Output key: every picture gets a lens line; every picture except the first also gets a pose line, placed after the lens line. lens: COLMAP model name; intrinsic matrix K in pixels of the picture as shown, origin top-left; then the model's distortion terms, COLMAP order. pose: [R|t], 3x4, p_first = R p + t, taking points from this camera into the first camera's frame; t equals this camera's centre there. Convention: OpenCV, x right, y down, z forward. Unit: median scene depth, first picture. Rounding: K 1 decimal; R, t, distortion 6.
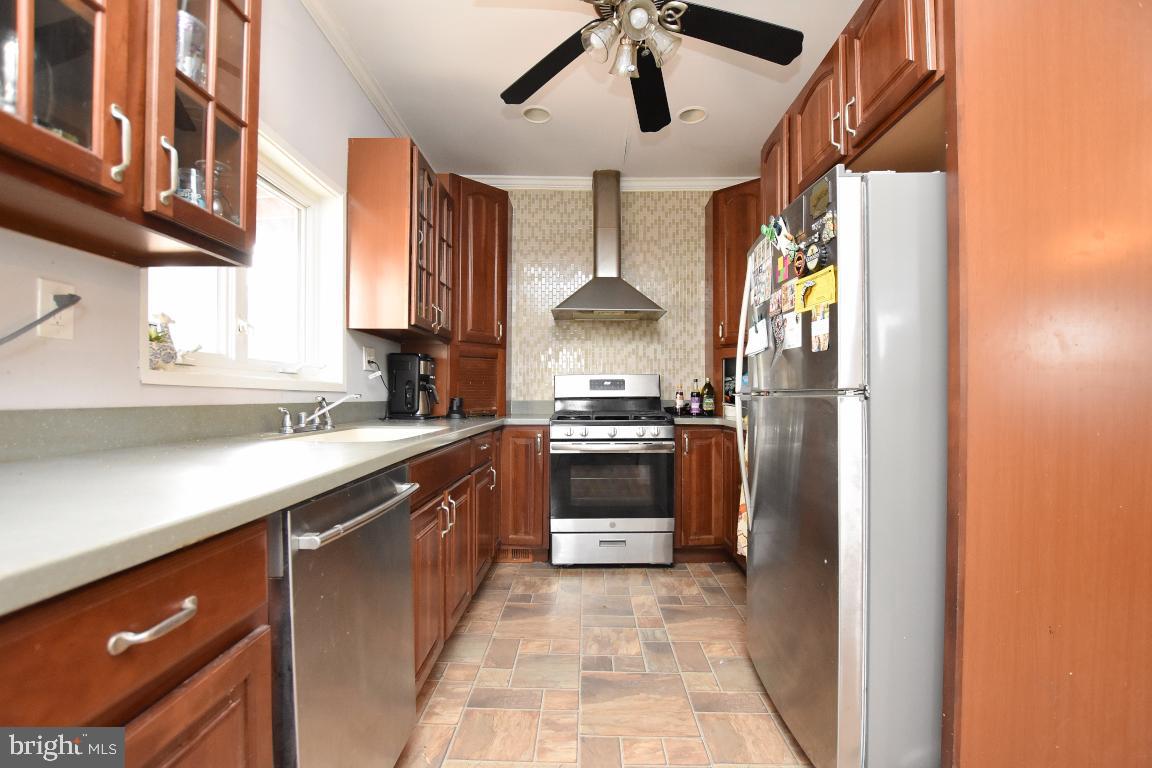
lens RADIAL K [[521.0, 0, 578.0], [0, 521.0, 401.6], [0, 0, 1]] dist [-0.034745, 0.003421]
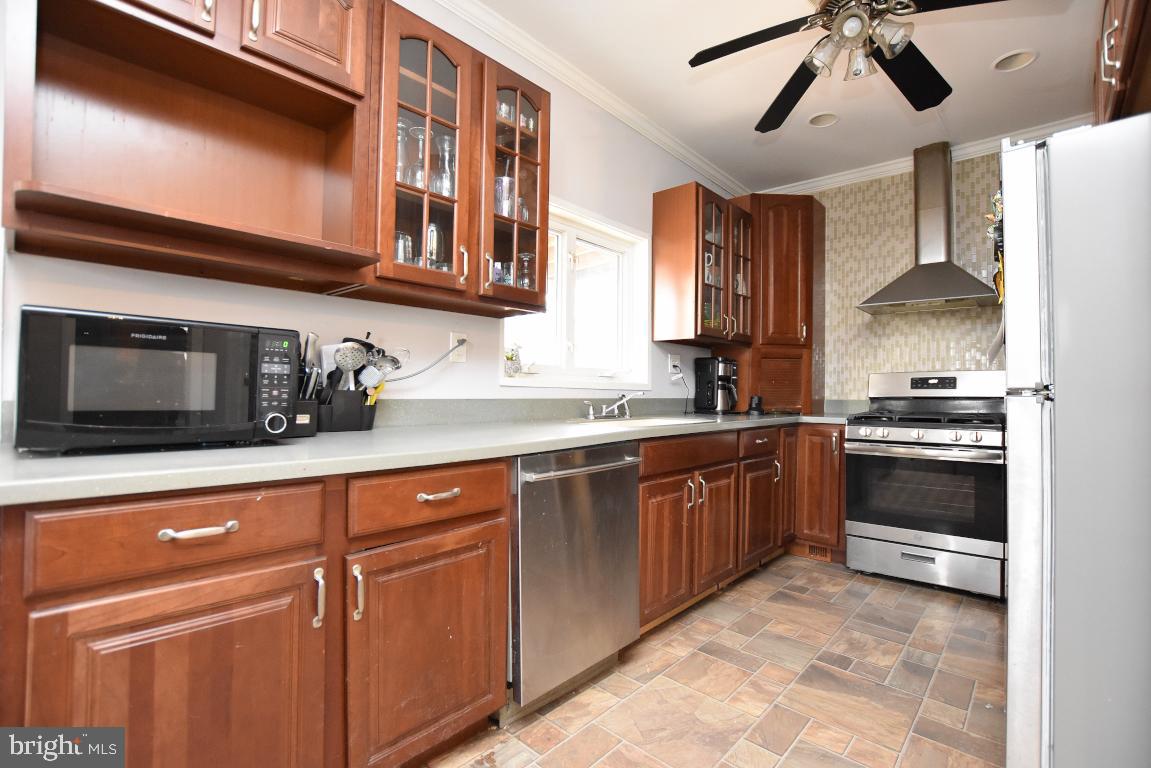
lens RADIAL K [[520.5, 0, 587.8], [0, 520.5, 388.6], [0, 0, 1]] dist [-0.034745, 0.003421]
pose [[0.750769, 0.000202, -0.660565, 0.248930], [-0.014828, 0.999753, -0.016547, 0.000366], [0.660398, 0.022218, 0.750587, -0.061770]]
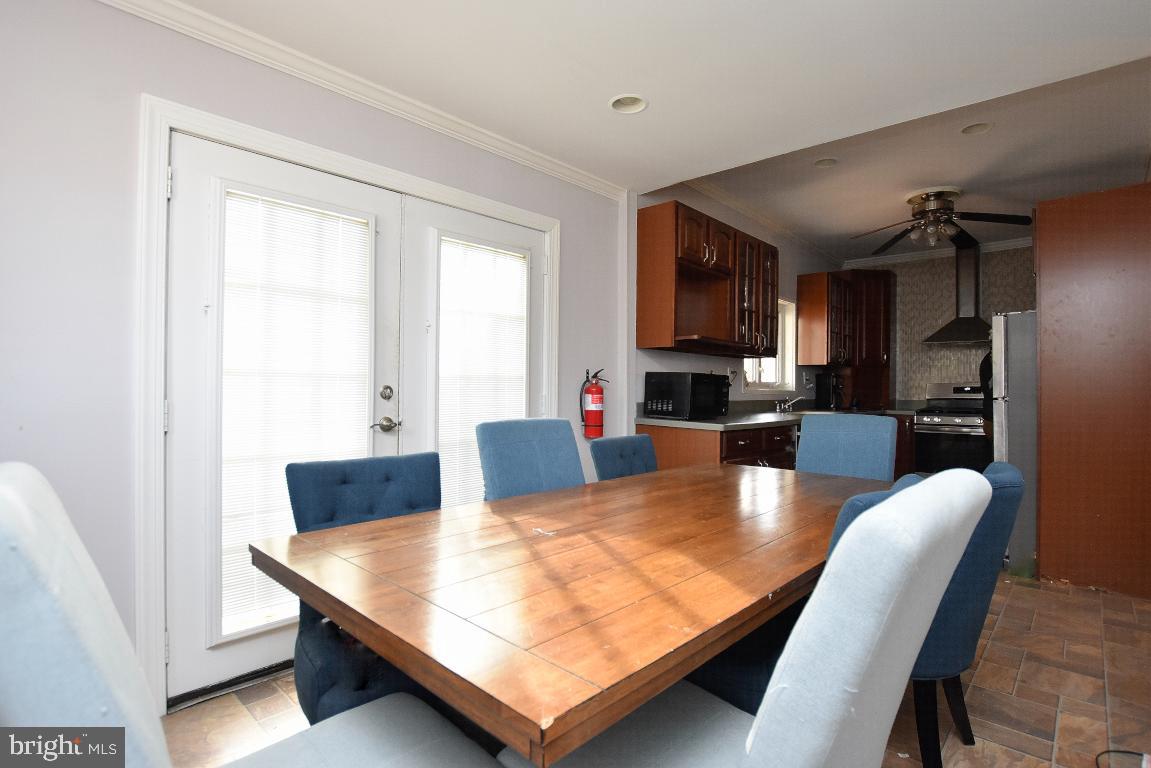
lens RADIAL K [[543.0, 0, 599.9], [0, 543.0, 391.4], [0, 0, 1]] dist [-0.022804, -0.000091]
pose [[0.753009, 0.004993, -0.657991, 0.352535], [-0.012574, 0.999898, -0.006801, -0.006767], [0.657890, 0.013395, 0.752995, -1.045030]]
